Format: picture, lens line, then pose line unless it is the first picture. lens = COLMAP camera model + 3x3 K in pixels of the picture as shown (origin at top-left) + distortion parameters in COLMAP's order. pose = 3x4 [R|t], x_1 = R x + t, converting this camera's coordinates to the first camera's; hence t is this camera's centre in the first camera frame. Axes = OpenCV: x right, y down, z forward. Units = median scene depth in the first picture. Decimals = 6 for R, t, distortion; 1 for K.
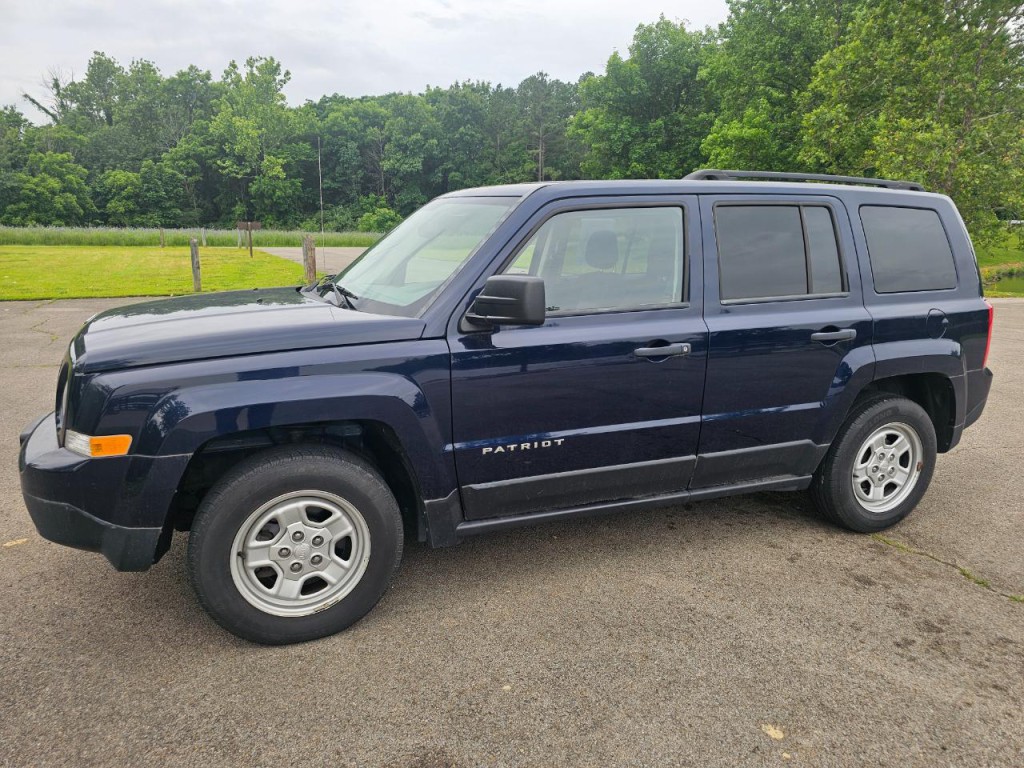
lens RADIAL K [[689.5, 0, 524.7], [0, 689.5, 389.3], [0, 0, 1]] dist [0.043710, -0.031658]
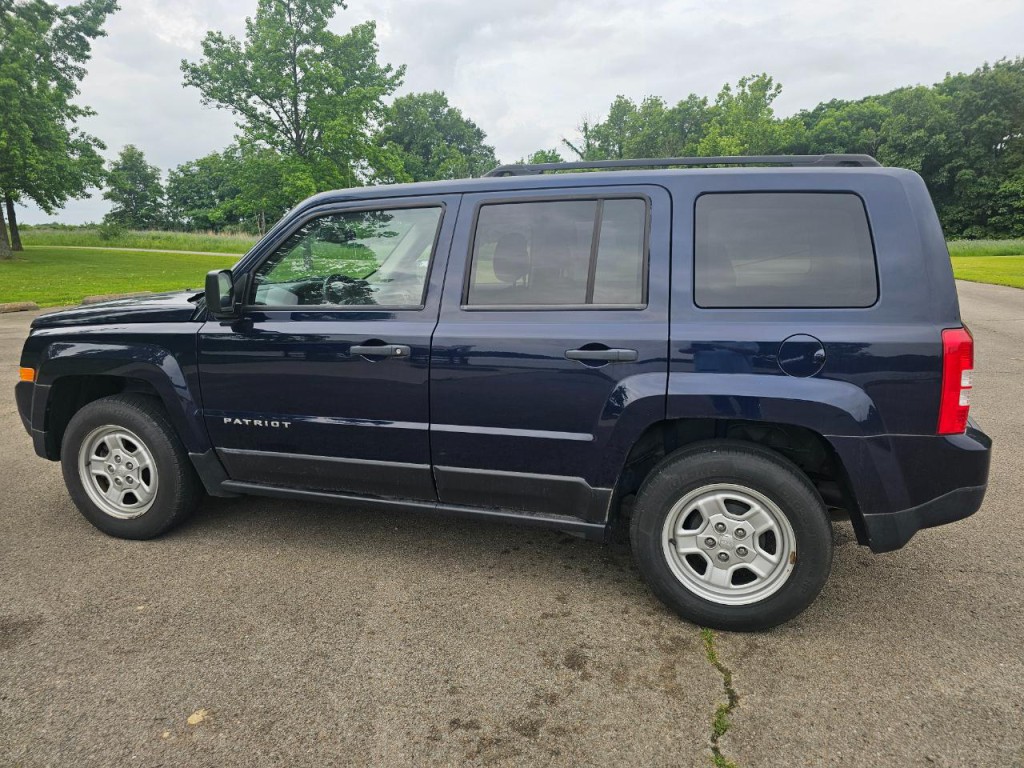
lens RADIAL K [[691.0, 0, 521.3], [0, 691.0, 384.4], [0, 0, 1]] dist [0.051587, -0.040127]
pose [[0.775689, 0.109431, -0.621556, 0.110311], [-0.125444, 0.991936, 0.018089, -0.005820], [0.618523, 0.063938, 0.783161, 0.038740]]
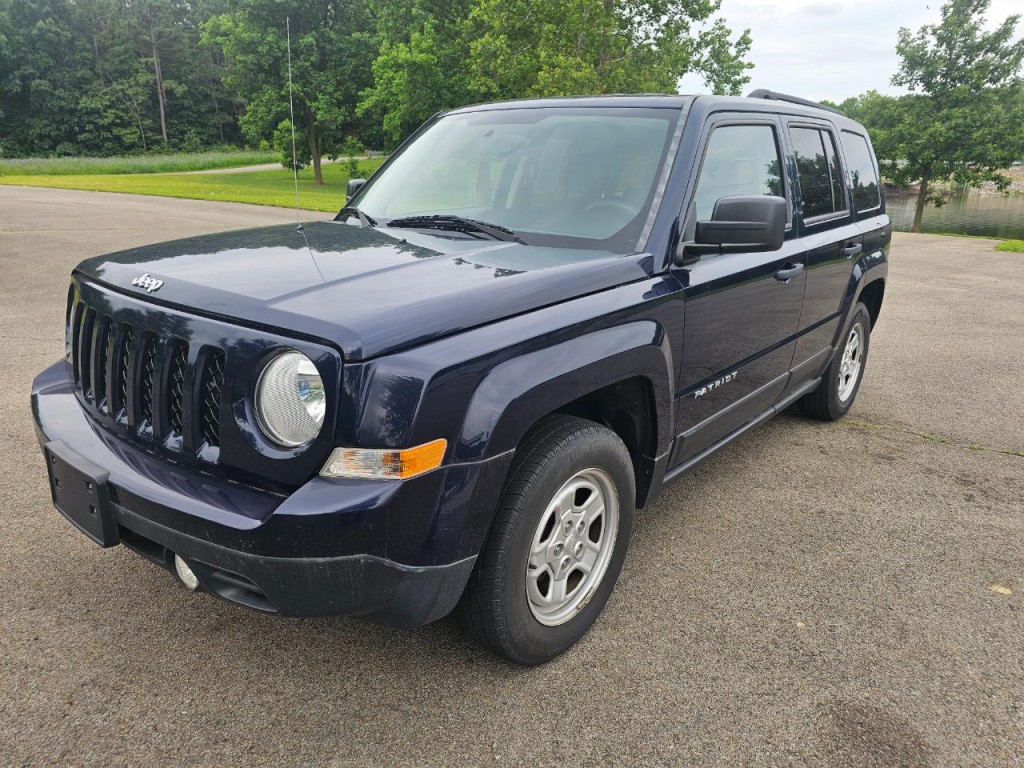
lens RADIAL K [[689.5, 0, 524.7], [0, 689.5, 389.3], [0, 0, 1]] dist [0.043710, -0.031658]
pose [[0.880467, -0.143804, 0.451773, -0.069804], [0.100530, 0.987850, 0.118519, -0.005081], [-0.463327, -0.058935, 0.884225, 0.029840]]
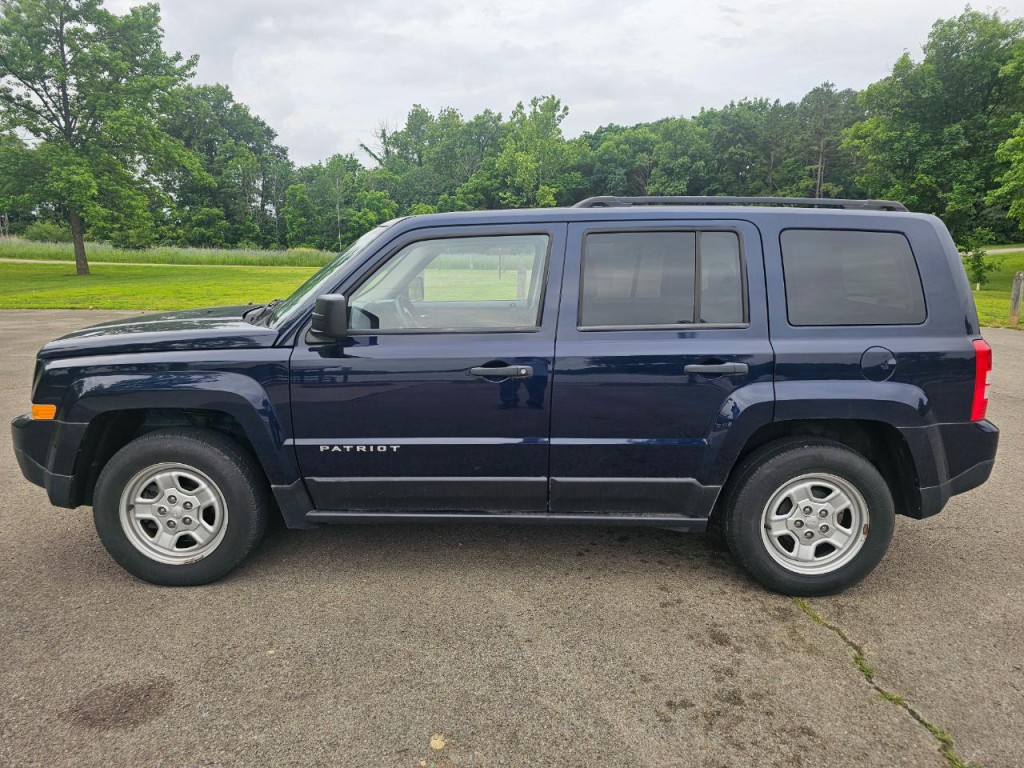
lens RADIAL K [[691.0, 0, 521.3], [0, 691.0, 384.4], [0, 0, 1]] dist [0.051587, -0.040127]
pose [[0.924542, 0.067847, -0.374991, 0.069316], [-0.082070, 0.996382, -0.022068, -0.001854], [0.372137, 0.051178, 0.926766, 0.005319]]
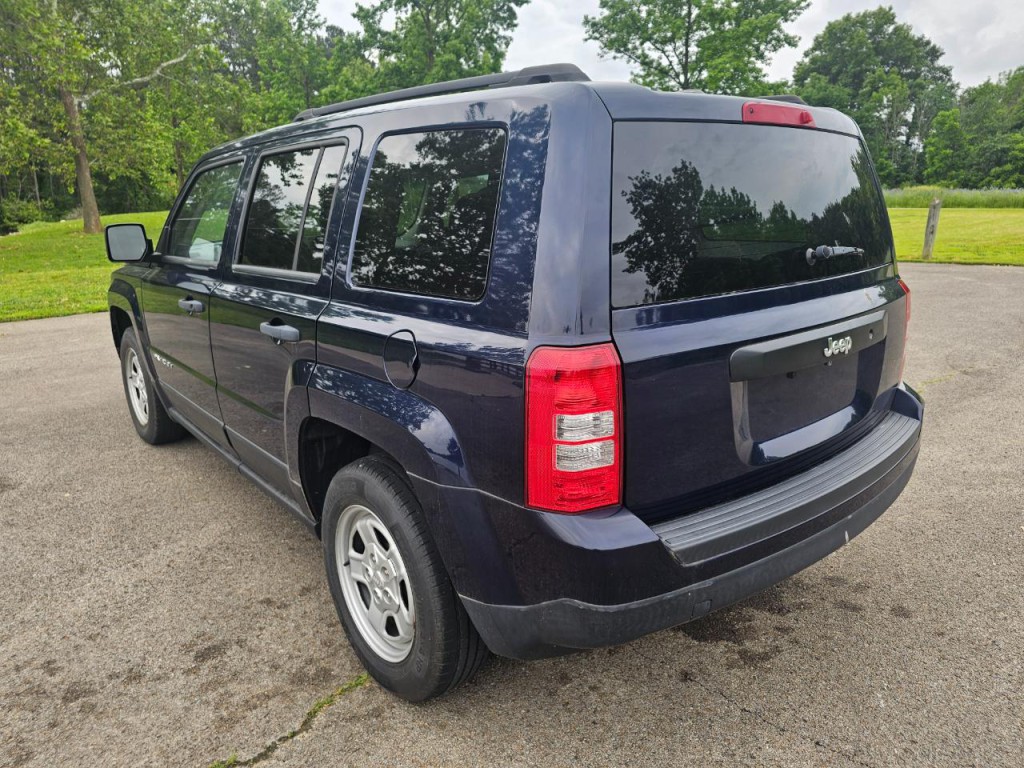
lens RADIAL K [[700.3, 0, 507.1], [0, 700.3, 383.9], [0, 0, 1]] dist [0.034686, -0.028199]
pose [[0.291129, 0.233652, -0.927712, 0.149018], [-0.196803, 0.963604, 0.180932, -0.025098], [0.936222, 0.129902, 0.326517, 0.124201]]
